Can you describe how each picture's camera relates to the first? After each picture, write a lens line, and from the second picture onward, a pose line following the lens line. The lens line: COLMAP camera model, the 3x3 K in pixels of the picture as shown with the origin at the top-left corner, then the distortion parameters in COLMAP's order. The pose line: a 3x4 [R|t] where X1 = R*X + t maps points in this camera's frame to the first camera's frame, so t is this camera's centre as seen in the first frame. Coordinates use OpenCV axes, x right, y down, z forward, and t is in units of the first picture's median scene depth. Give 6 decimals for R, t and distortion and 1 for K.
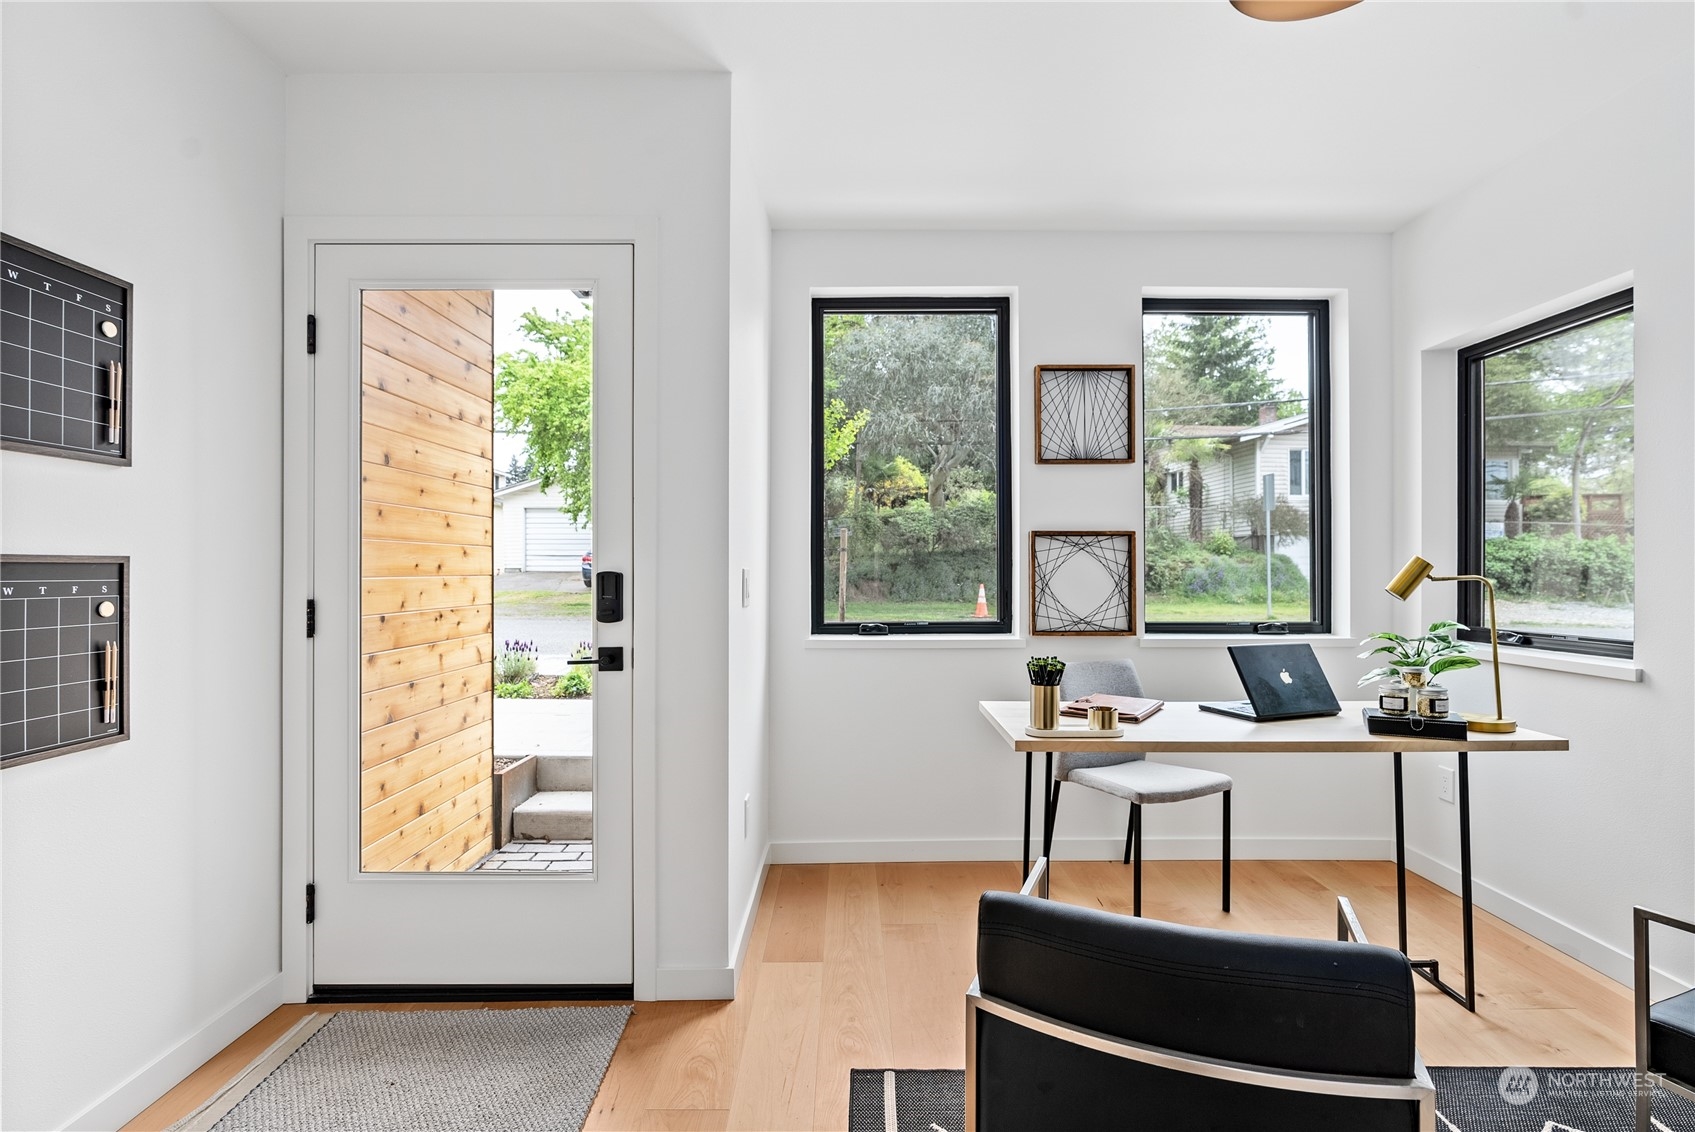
lens RADIAL K [[803.4, 0, 851.0], [0, 803.4, 570.5], [0, 0, 1]] dist [-0.012501, 0.001935]
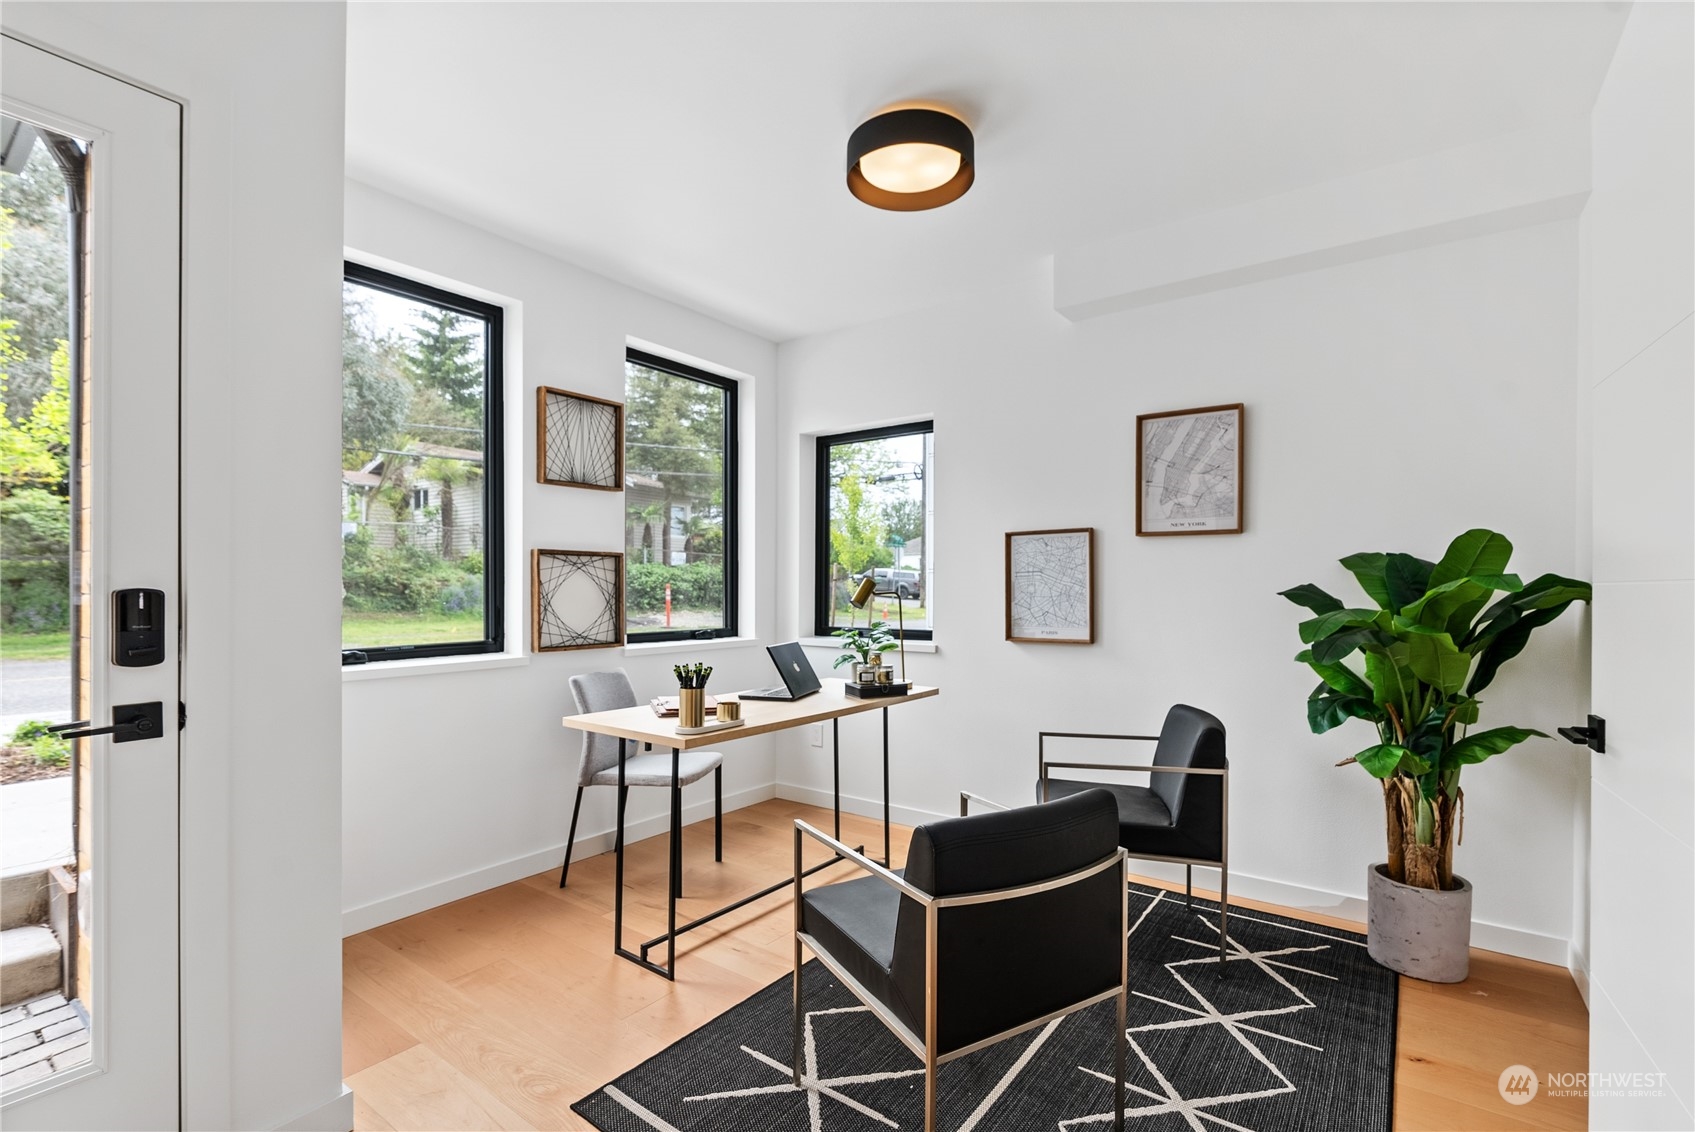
lens RADIAL K [[765.1, 0, 836.9], [0, 765.1, 599.7], [0, 0, 1]] dist [-0.002251, 0.001551]
pose [[0.609731, -0.011669, 0.792522, -0.307200], [0.000390, 0.999896, 0.014423, 0.000536], [-0.792608, -0.008485, 0.609672, 0.110947]]
